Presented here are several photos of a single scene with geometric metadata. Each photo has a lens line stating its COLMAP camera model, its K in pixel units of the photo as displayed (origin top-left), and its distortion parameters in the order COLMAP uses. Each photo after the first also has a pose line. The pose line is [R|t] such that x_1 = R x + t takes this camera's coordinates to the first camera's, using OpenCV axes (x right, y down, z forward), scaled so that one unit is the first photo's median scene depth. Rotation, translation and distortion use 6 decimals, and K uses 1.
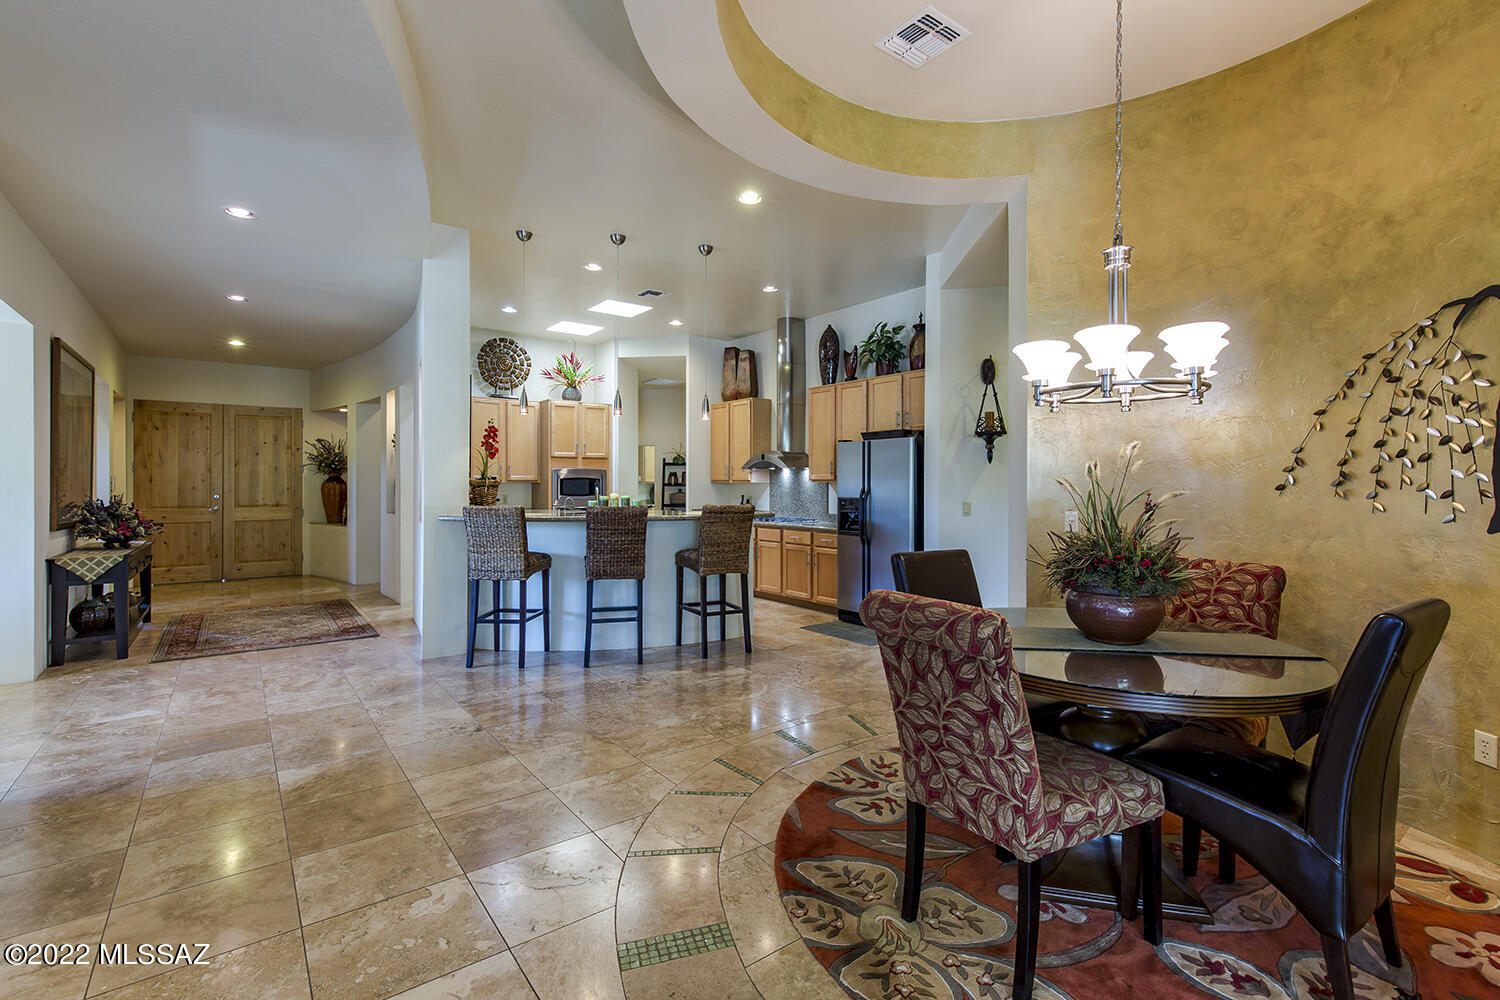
lens RADIAL K [[678.4, 0, 742.3], [0, 678.4, 483.7], [0, 0, 1]] dist [0.012091, -0.002762]
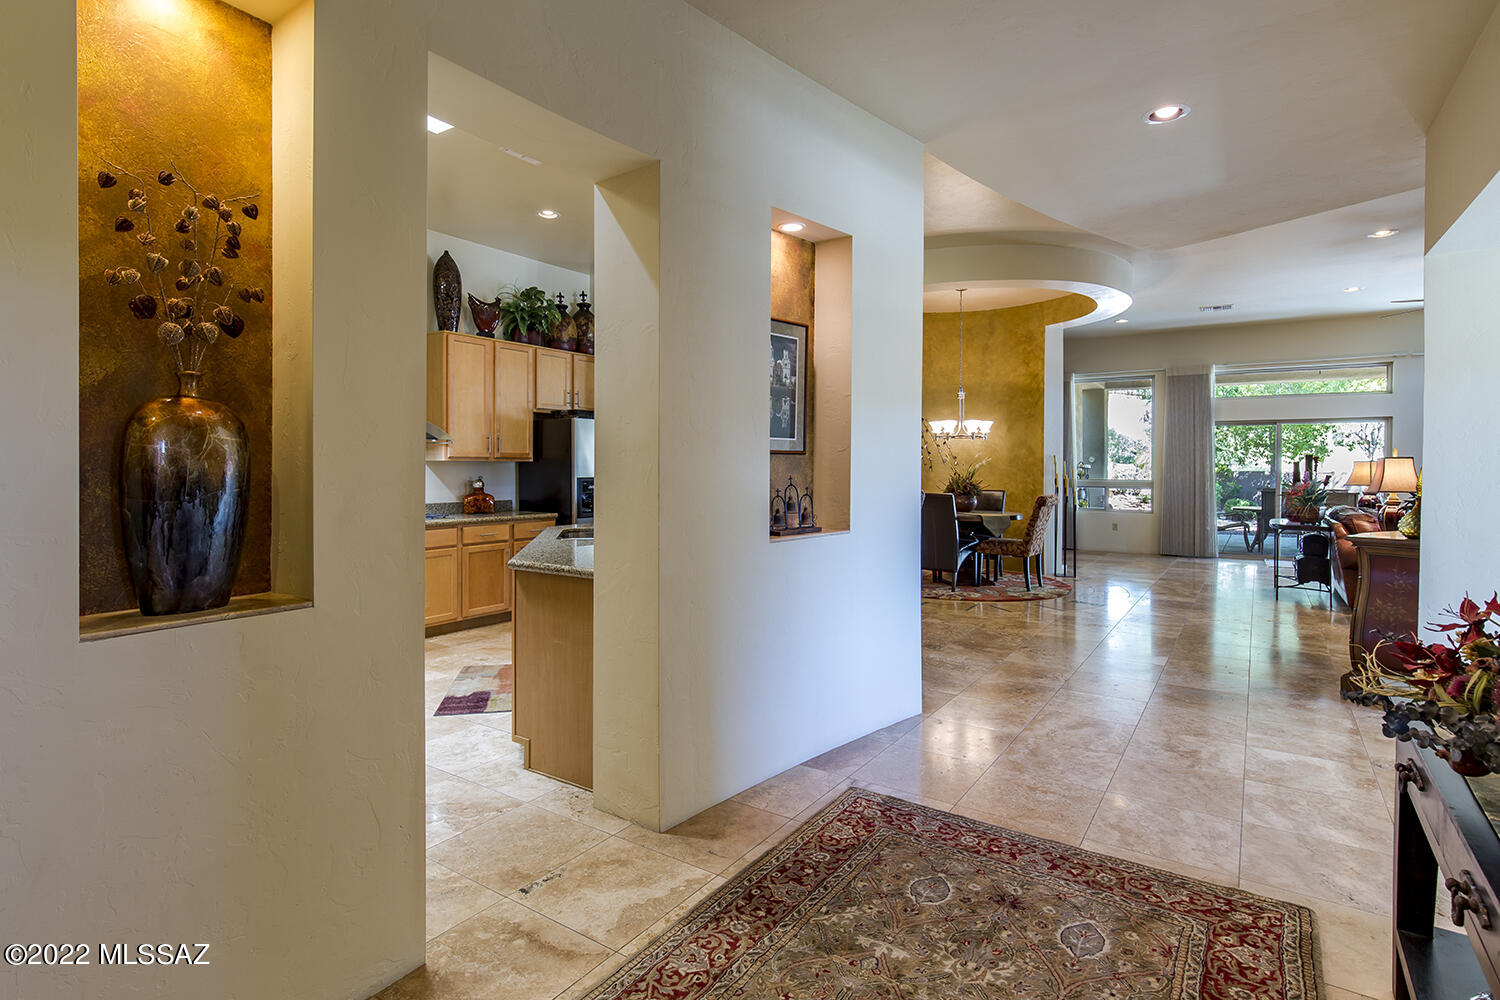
lens RADIAL K [[758.0, 0, 748.1], [0, 758.0, 467.4], [0, 0, 1]] dist [-0.002866, 0.000620]
pose [[-0.327778, -0.004634, 0.944743, -1.014003], [-0.003259, 0.999988, 0.003775, 0.001391], [-0.944749, -0.001841, -0.327789, 1.256960]]
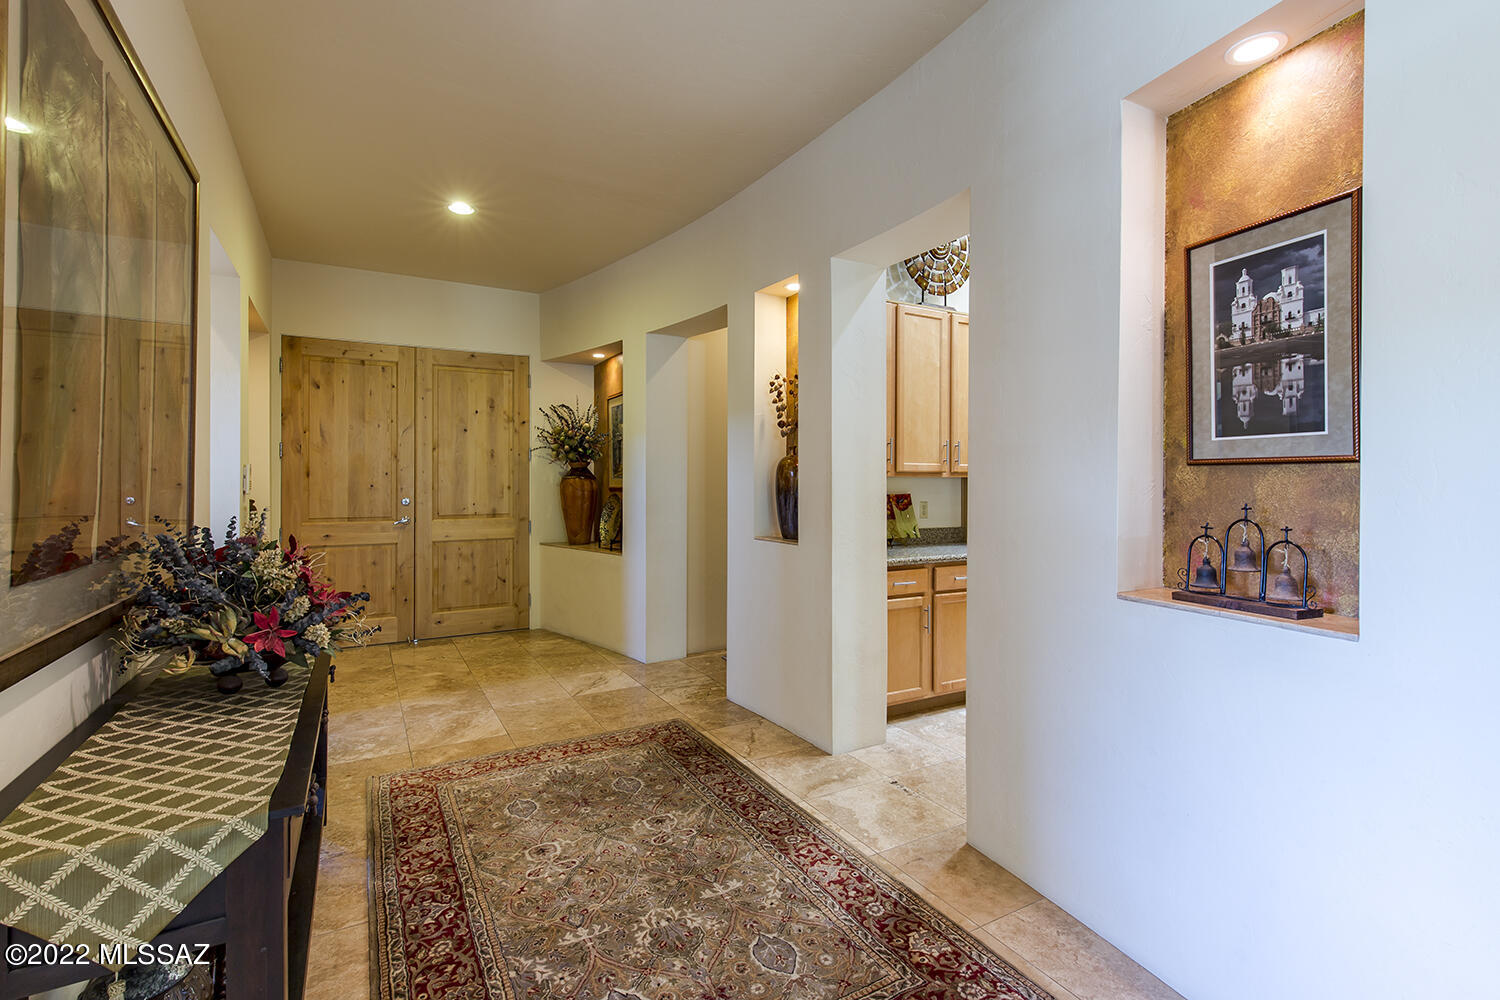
lens RADIAL K [[678.4, 0, 739.9], [0, 678.4, 480.9], [0, 0, 1]] dist [0.012091, -0.002762]
pose [[0.991873, 0.001530, -0.127220, -0.645601], [-0.001336, 0.999998, 0.001607, 0.000192], [0.127222, -0.001424, 0.991873, 0.712776]]
